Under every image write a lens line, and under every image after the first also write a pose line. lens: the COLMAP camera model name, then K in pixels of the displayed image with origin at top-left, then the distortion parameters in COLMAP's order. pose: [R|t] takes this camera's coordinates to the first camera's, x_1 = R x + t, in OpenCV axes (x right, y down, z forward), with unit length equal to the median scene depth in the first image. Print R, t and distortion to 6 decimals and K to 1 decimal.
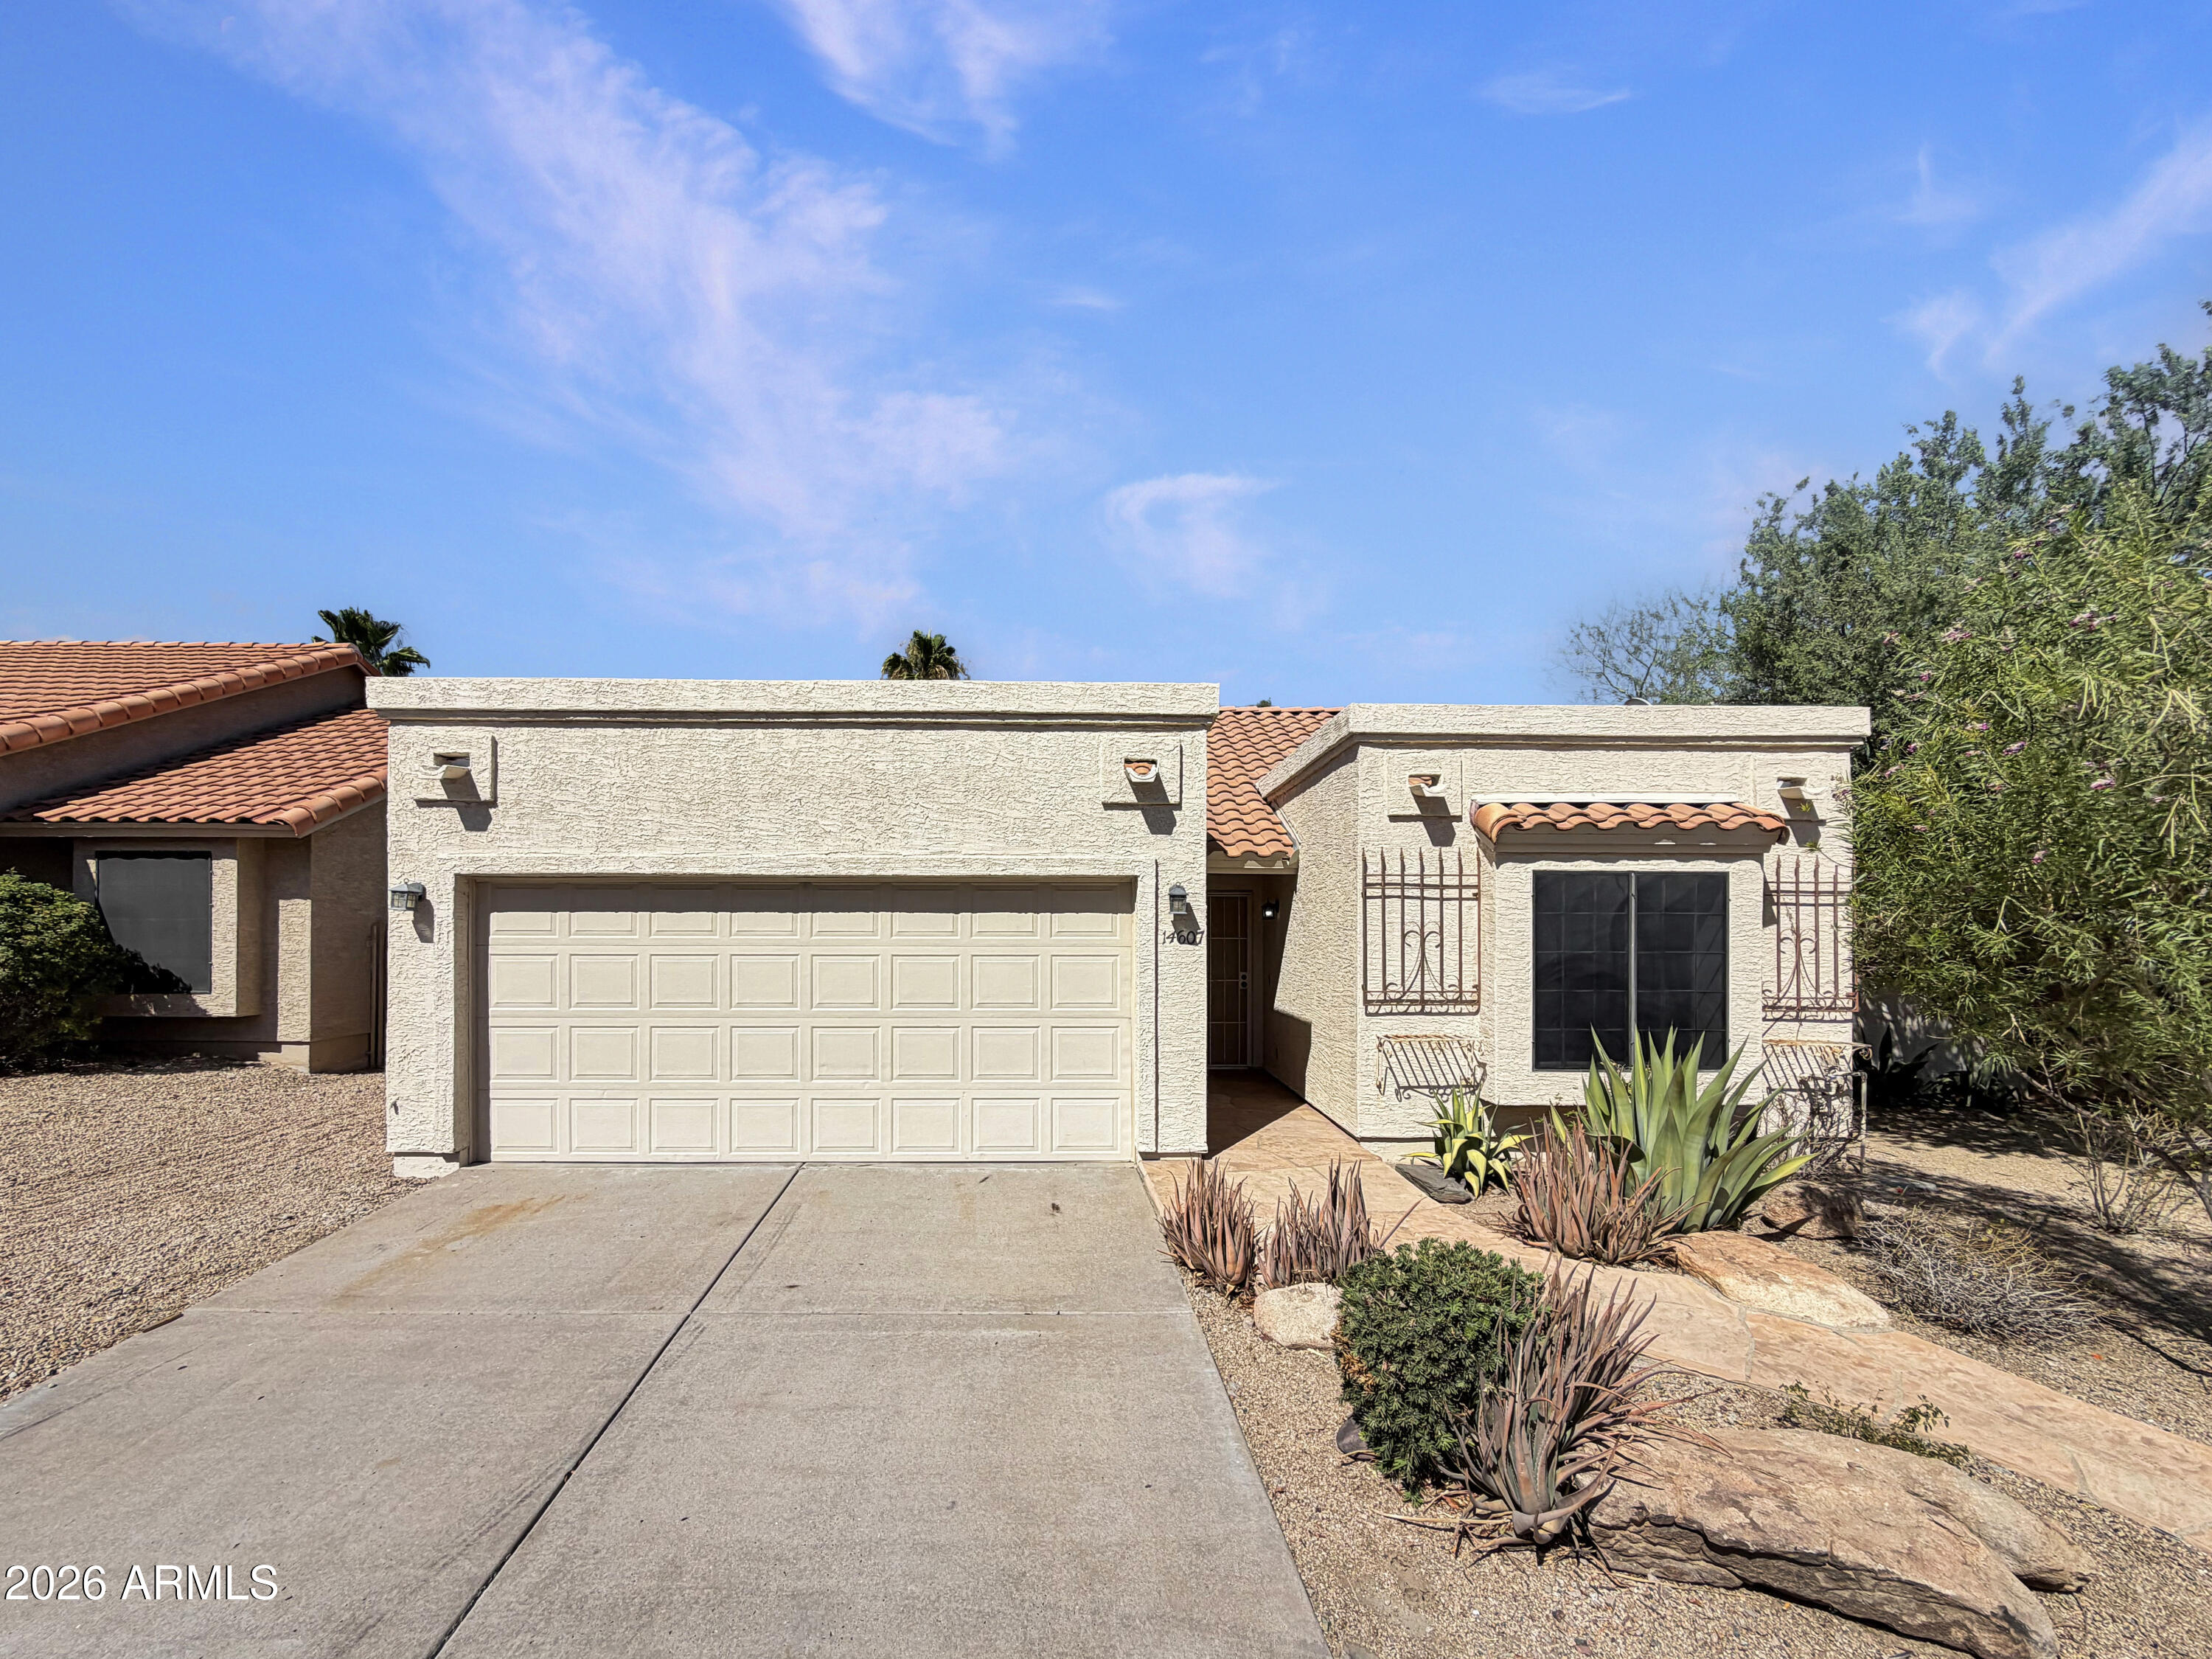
lens RADIAL K [[958.4, 0, 1099.8], [0, 958.4, 926.1], [0, 0, 1]] dist [-0.000784, -0.000101]
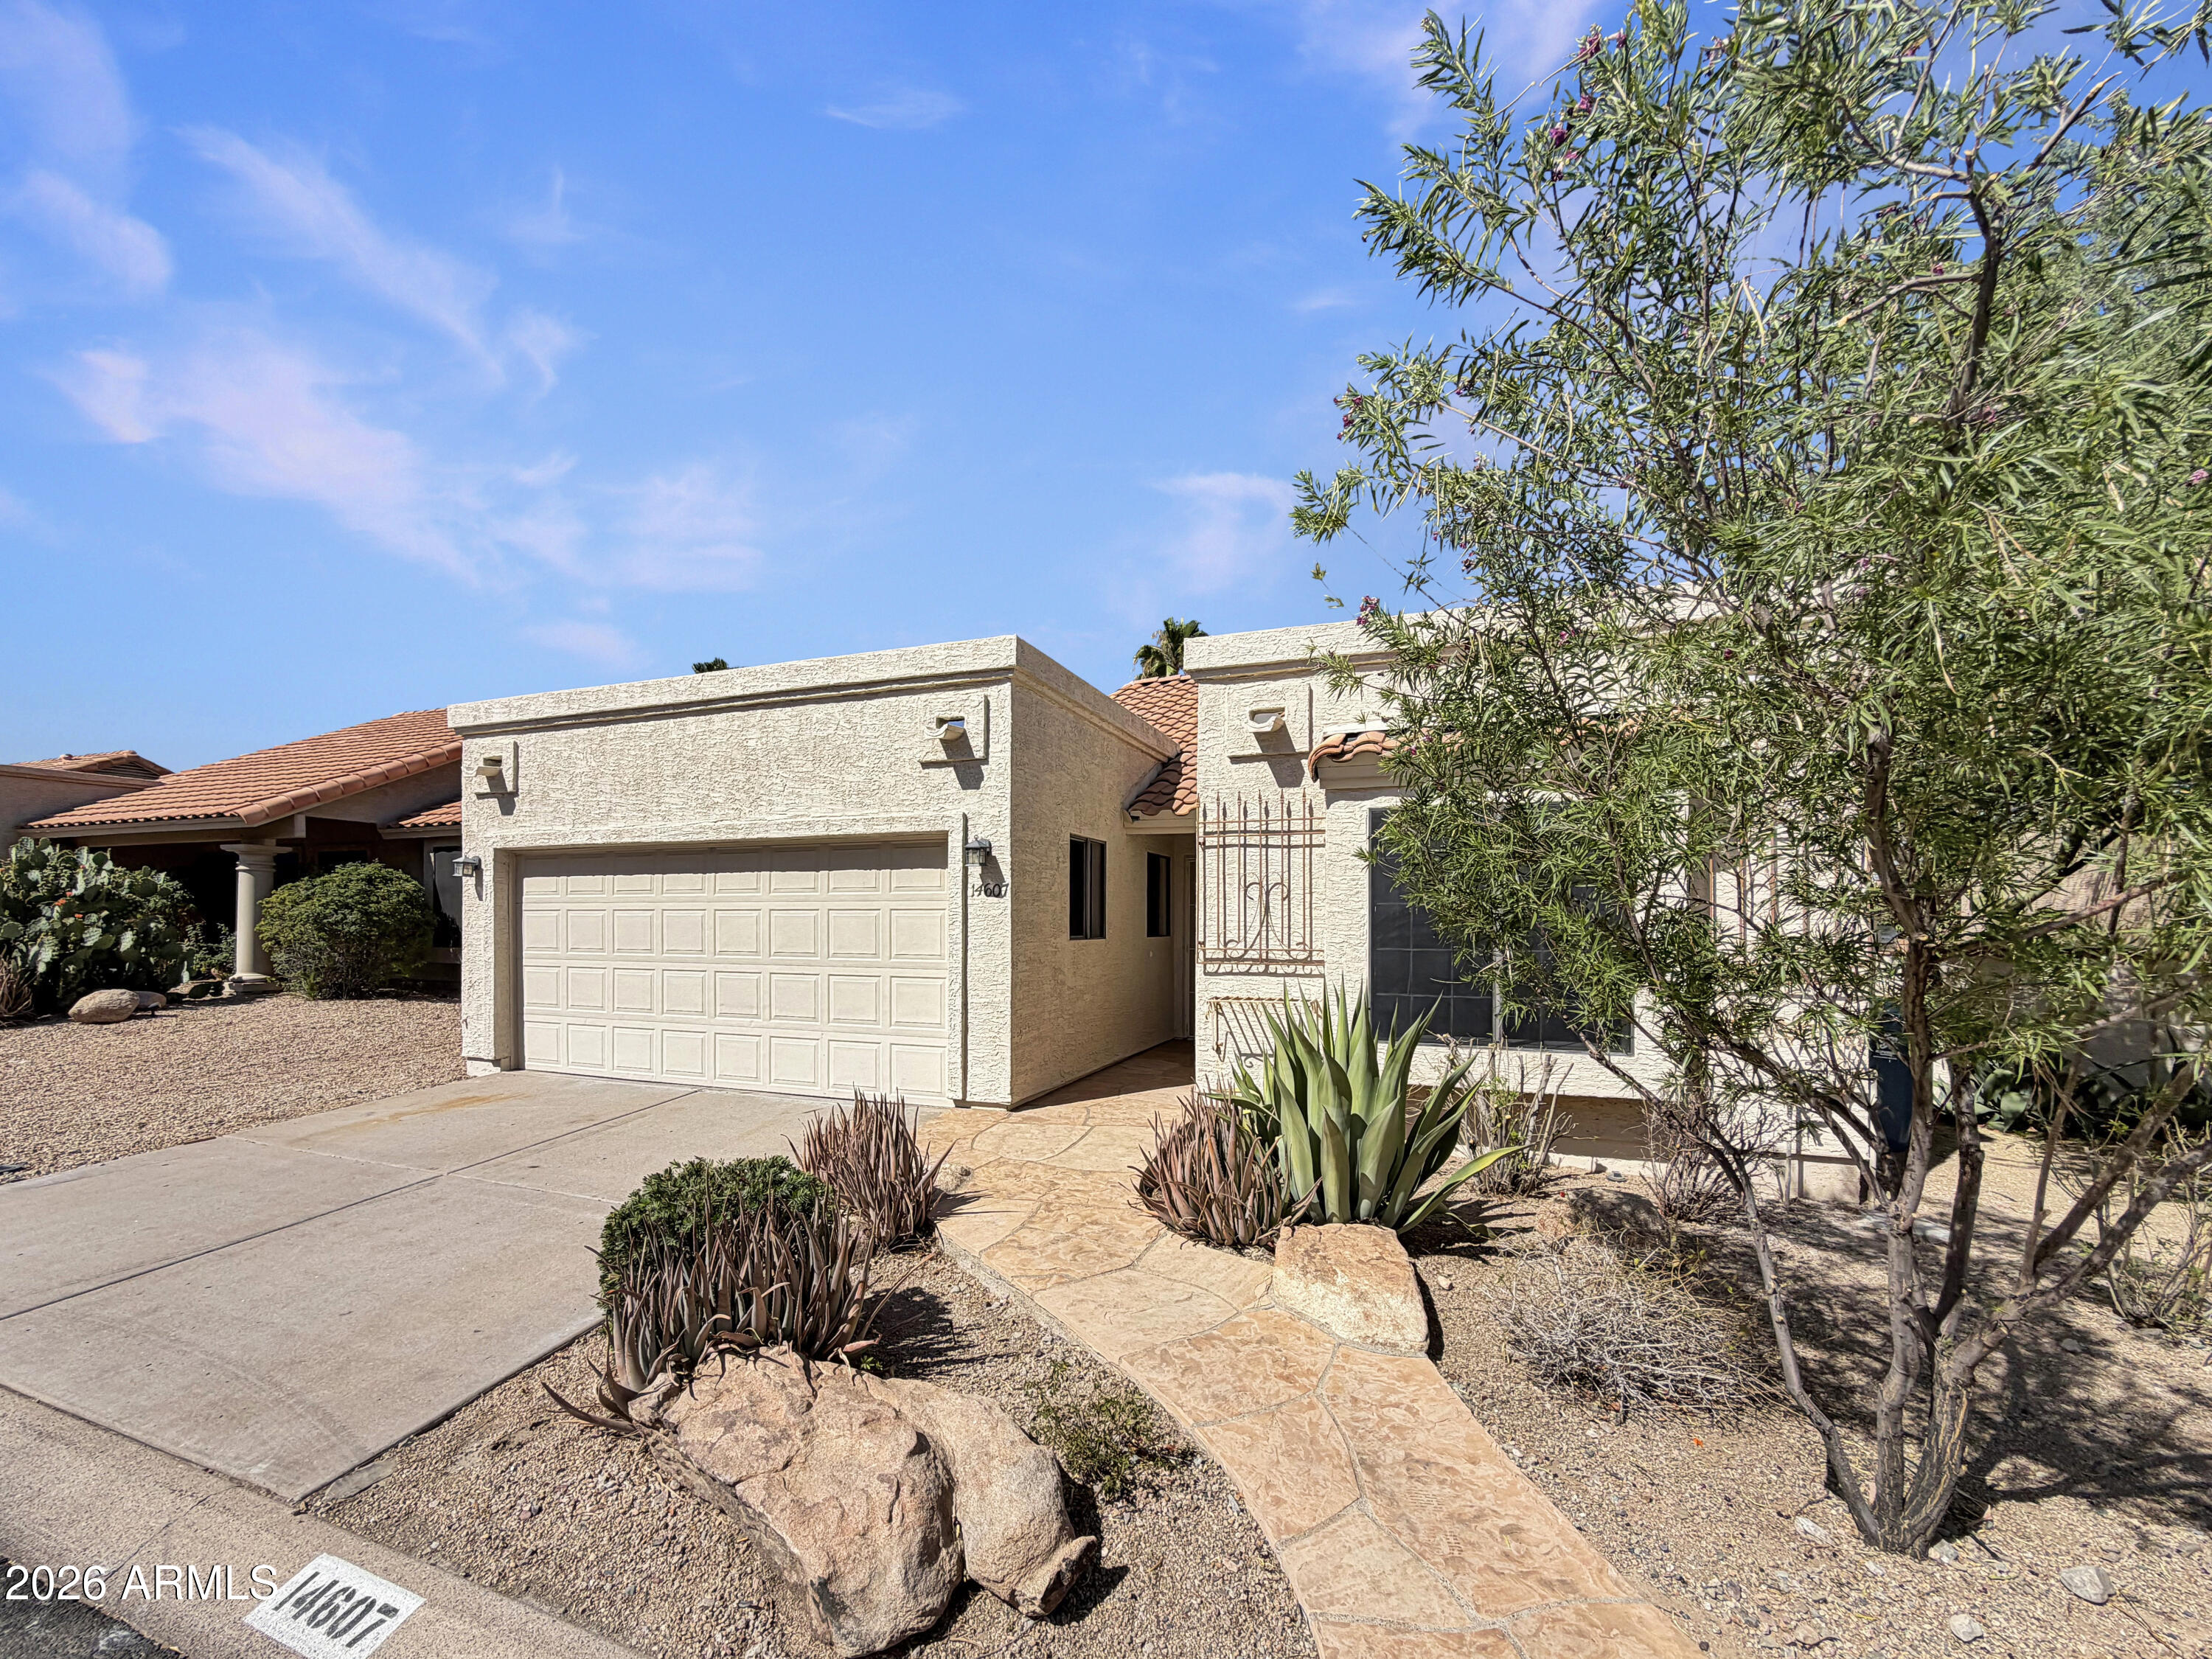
lens RADIAL K [[958.4, 0, 1099.8], [0, 958.4, 926.1], [0, 0, 1]] dist [-0.000784, -0.000101]
pose [[0.916728, 0.001777, -0.399508, 0.600164], [0.001090, 0.999975, 0.006948, 0.042989], [0.399510, -0.006805, 0.916703, 0.119325]]
